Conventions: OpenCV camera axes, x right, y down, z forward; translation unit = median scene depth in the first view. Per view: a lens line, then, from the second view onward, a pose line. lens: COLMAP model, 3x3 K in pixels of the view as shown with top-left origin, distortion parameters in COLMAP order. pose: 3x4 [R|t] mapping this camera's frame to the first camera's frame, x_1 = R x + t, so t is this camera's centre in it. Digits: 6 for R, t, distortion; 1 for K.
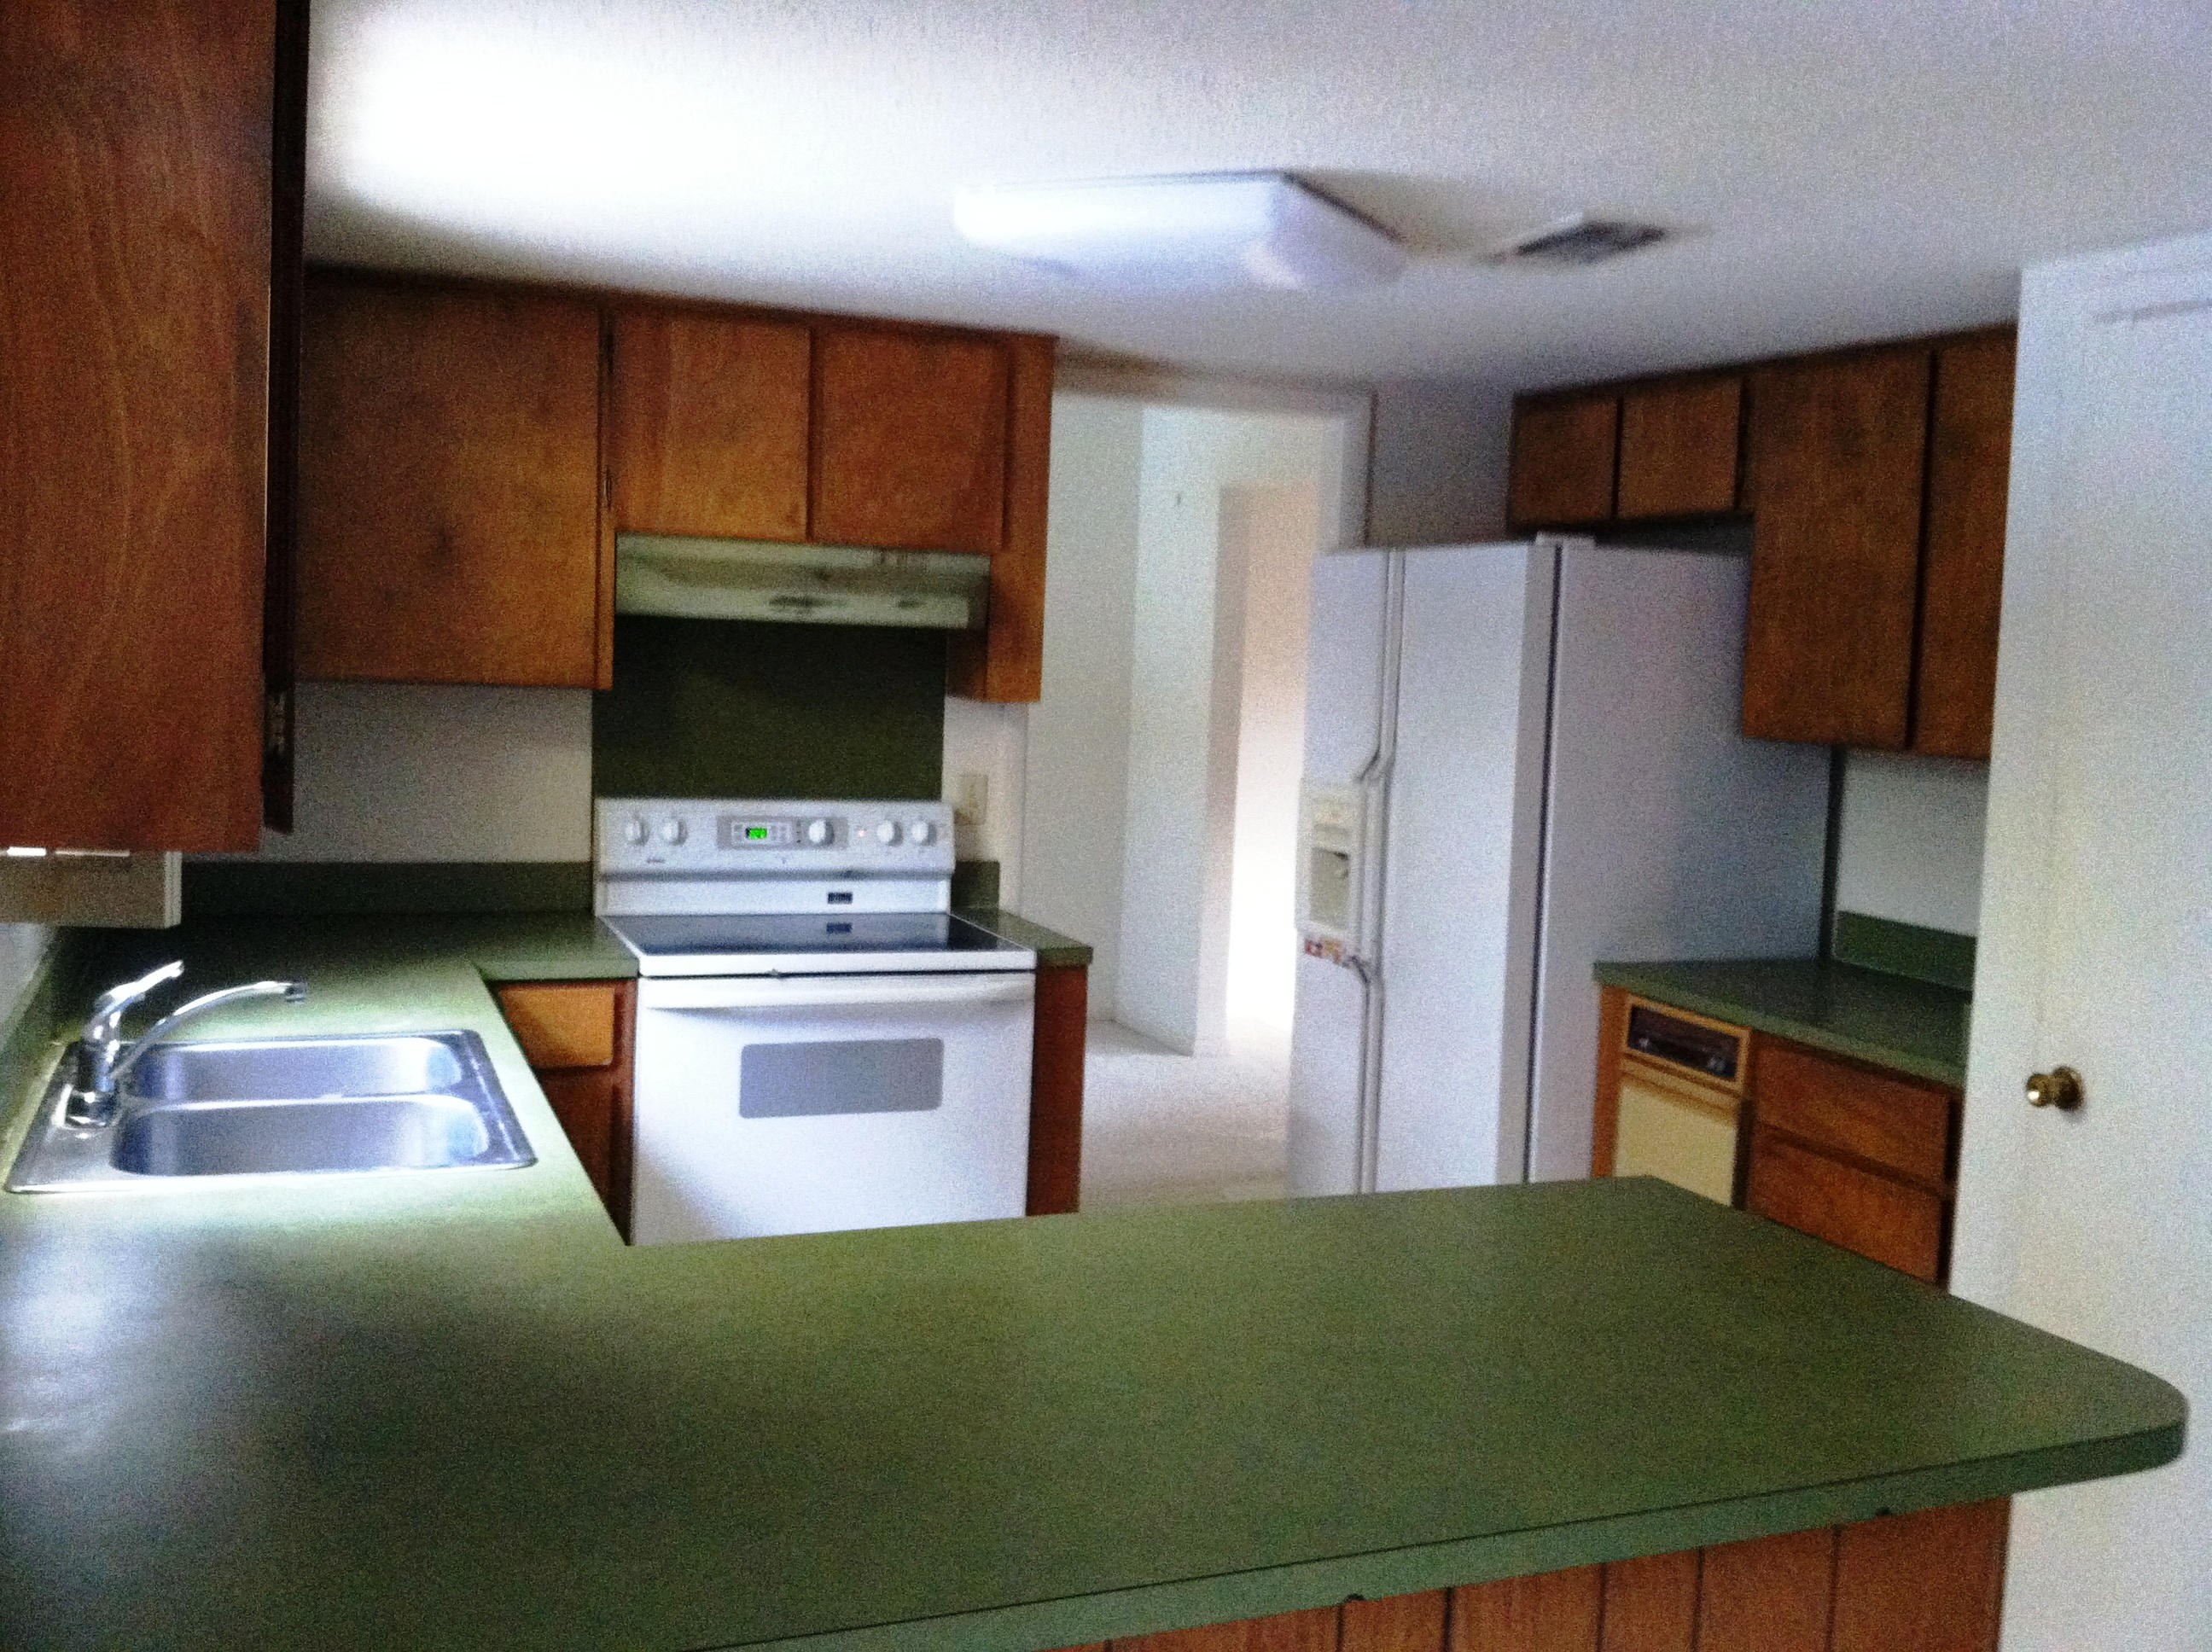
lens RADIAL K [[2175.7, 0, 1107.6], [0, 2175.7, 823.2], [0, 0, 1]] dist [0.043689, 0.000000]
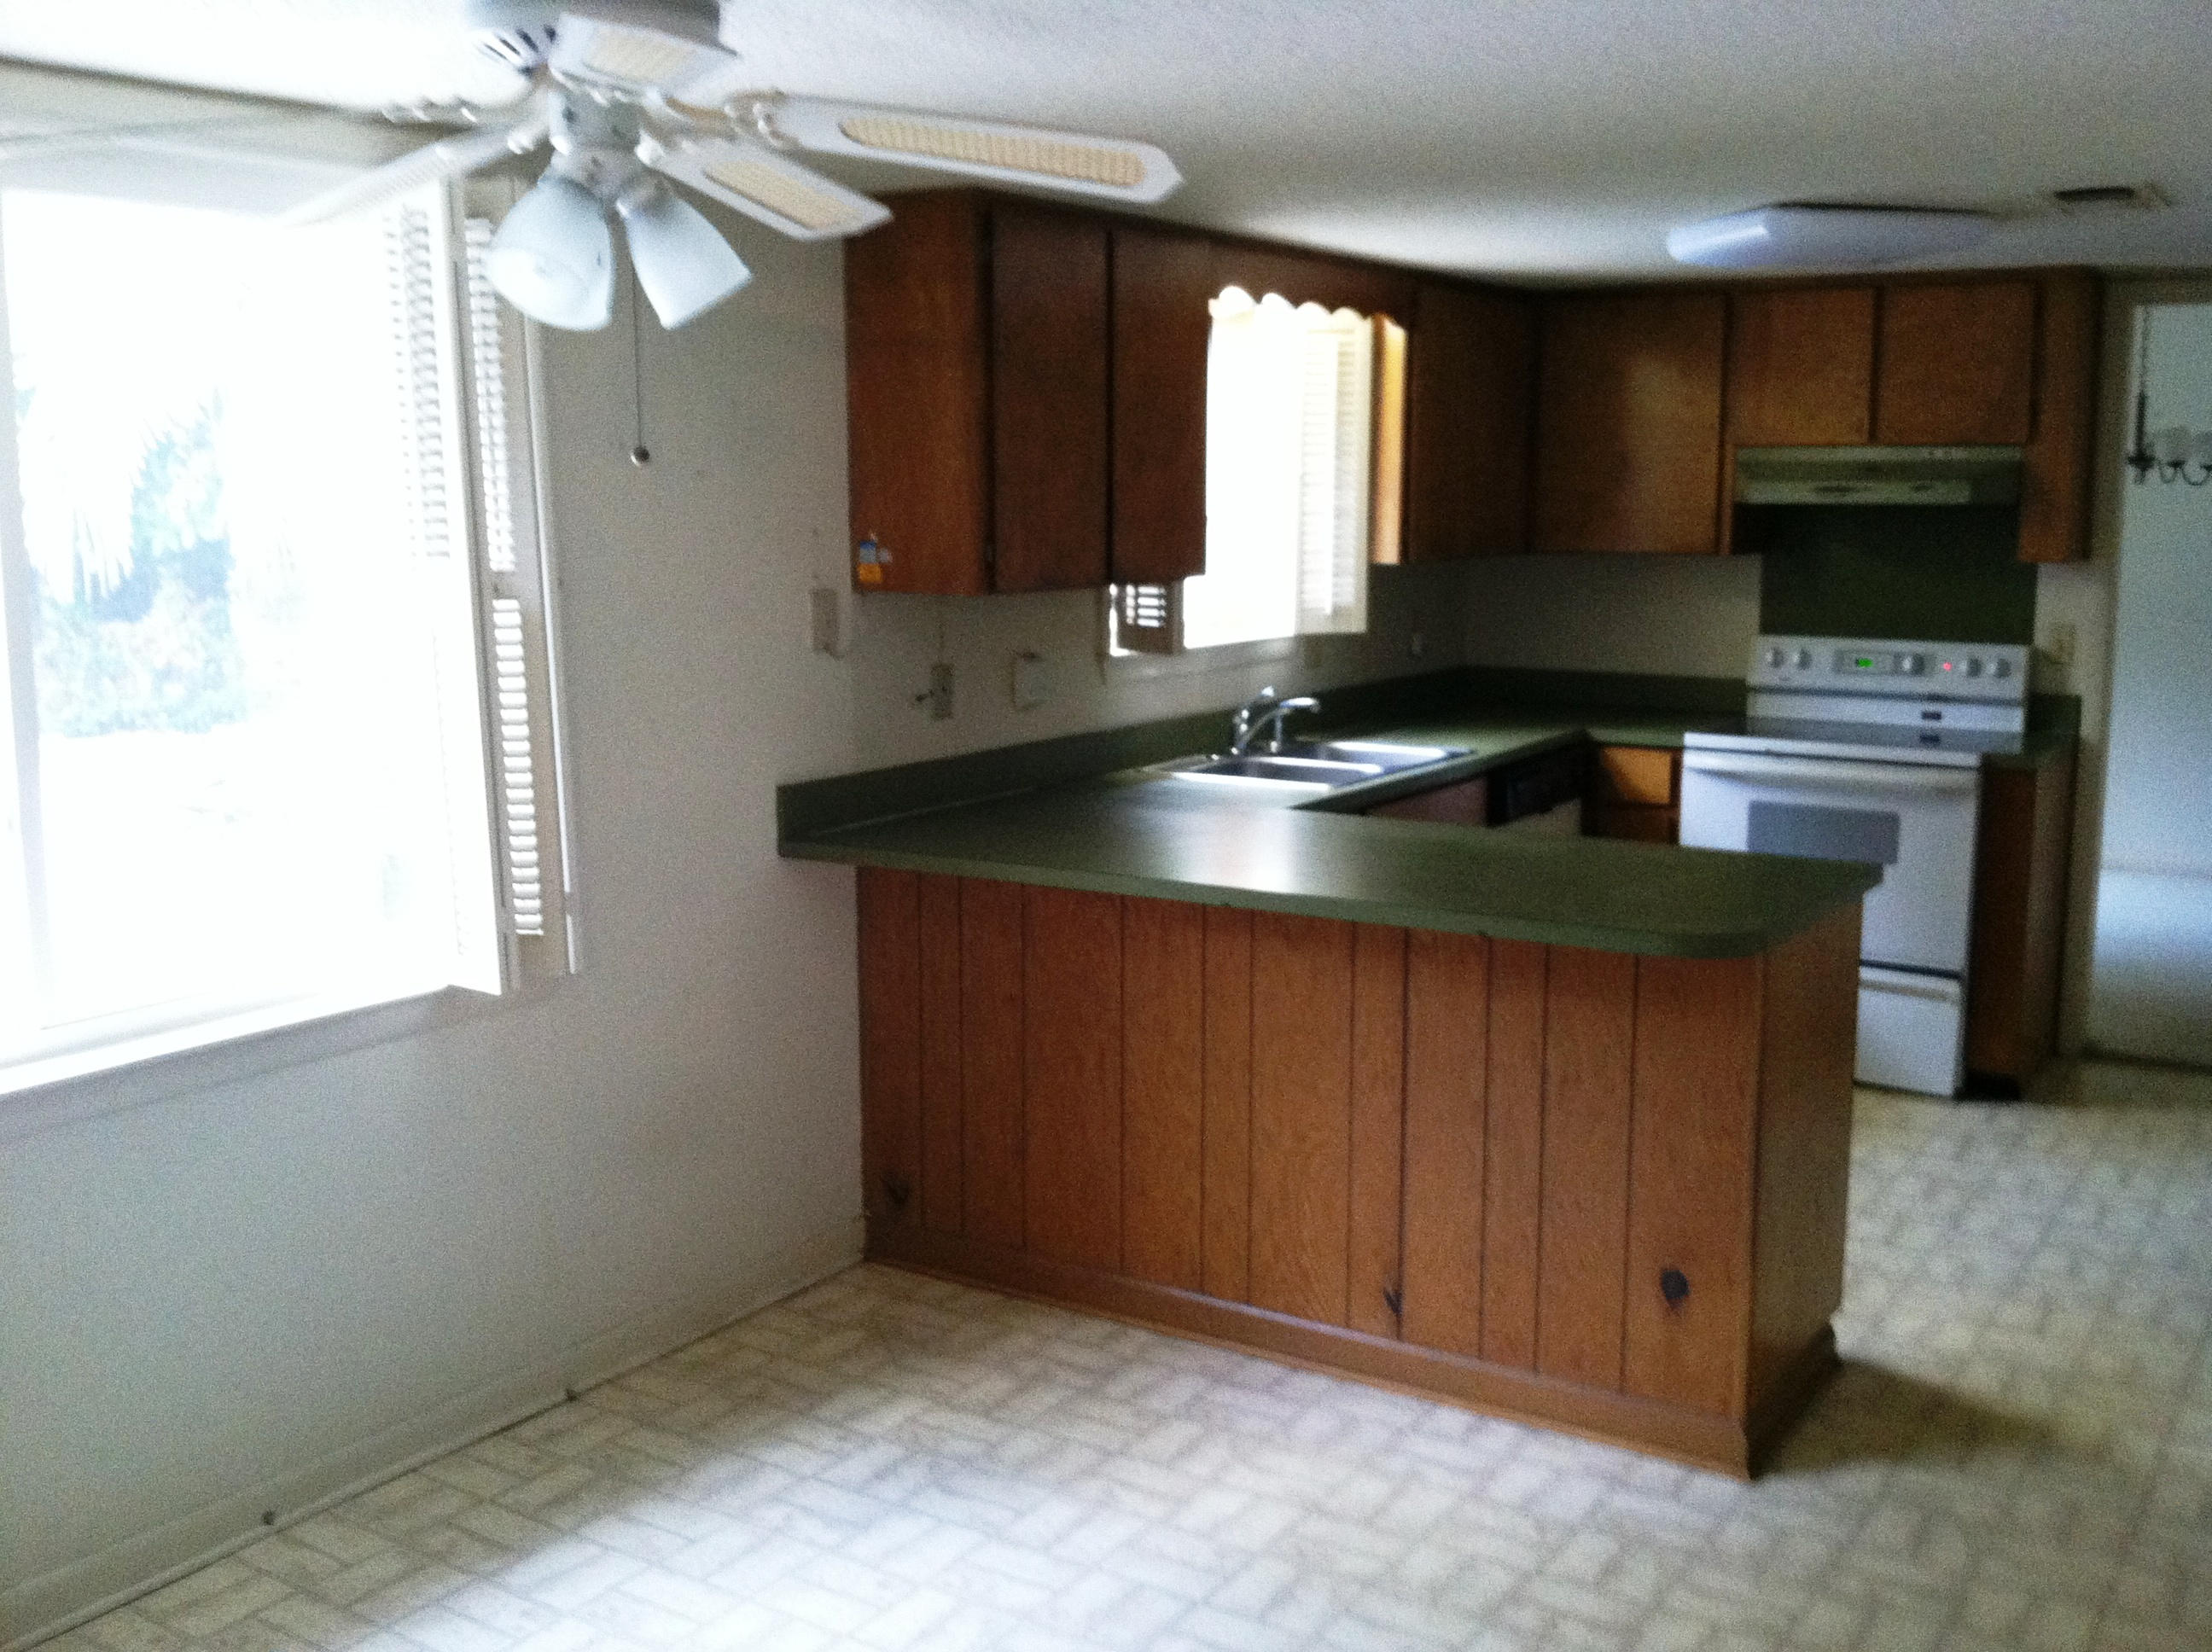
lens RADIAL K [[2175.7, 0, 1104.5], [0, 2175.7, 826.2], [0, 0, 1]] dist [0.043689, 0.000000]
pose [[0.585287, 0.091982, -0.805592, 0.680378], [-0.053357, 0.995760, 0.074929, 0.029511], [0.809069, -0.000871, 0.587714, -0.180332]]
